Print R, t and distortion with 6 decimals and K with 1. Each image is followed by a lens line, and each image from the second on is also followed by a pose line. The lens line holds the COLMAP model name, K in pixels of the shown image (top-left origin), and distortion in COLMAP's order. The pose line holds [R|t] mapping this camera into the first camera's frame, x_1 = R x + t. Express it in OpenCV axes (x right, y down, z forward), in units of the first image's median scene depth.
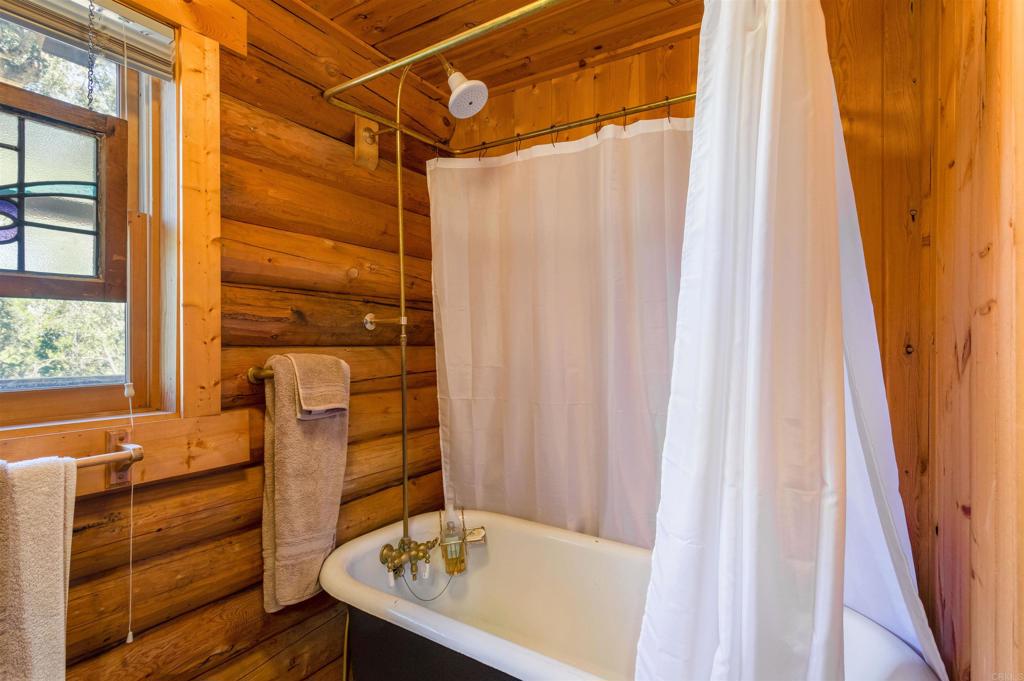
lens RADIAL K [[500.7, 0, 509.0], [0, 500.7, 344.6], [0, 0, 1]] dist [0.006188, -0.002377]
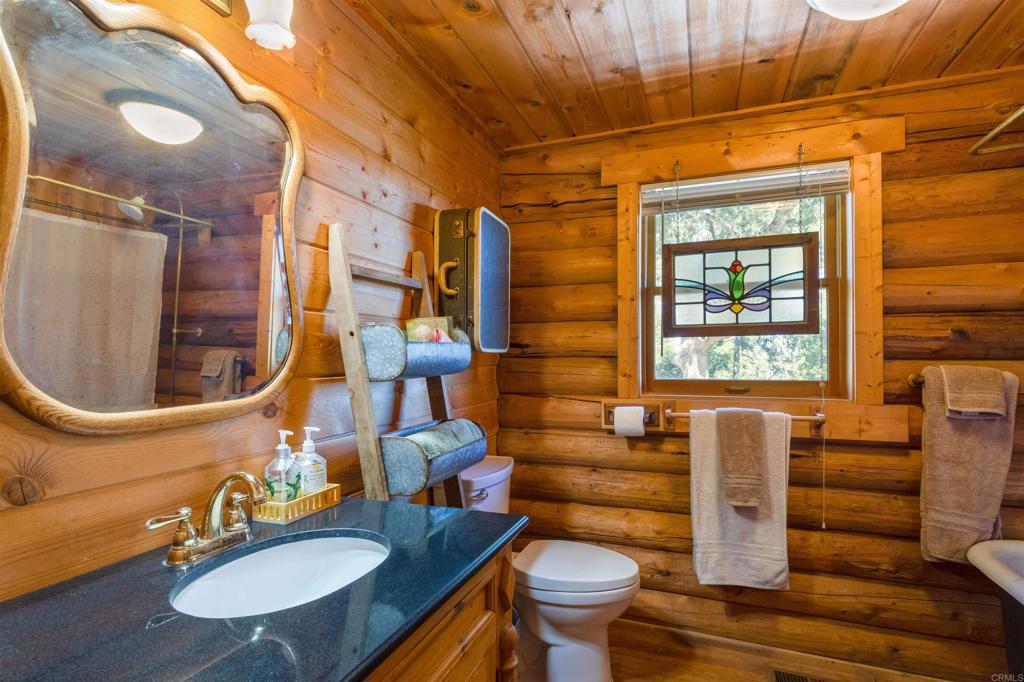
lens RADIAL K [[500.7, 0, 511.4], [0, 500.7, 342.3], [0, 0, 1]] dist [0.006188, -0.002377]
pose [[0.206222, -0.032156, -0.977977, 0.620972], [-0.004469, 0.999419, -0.033803, 0.008859], [0.978495, 0.011342, 0.205958, -0.354722]]
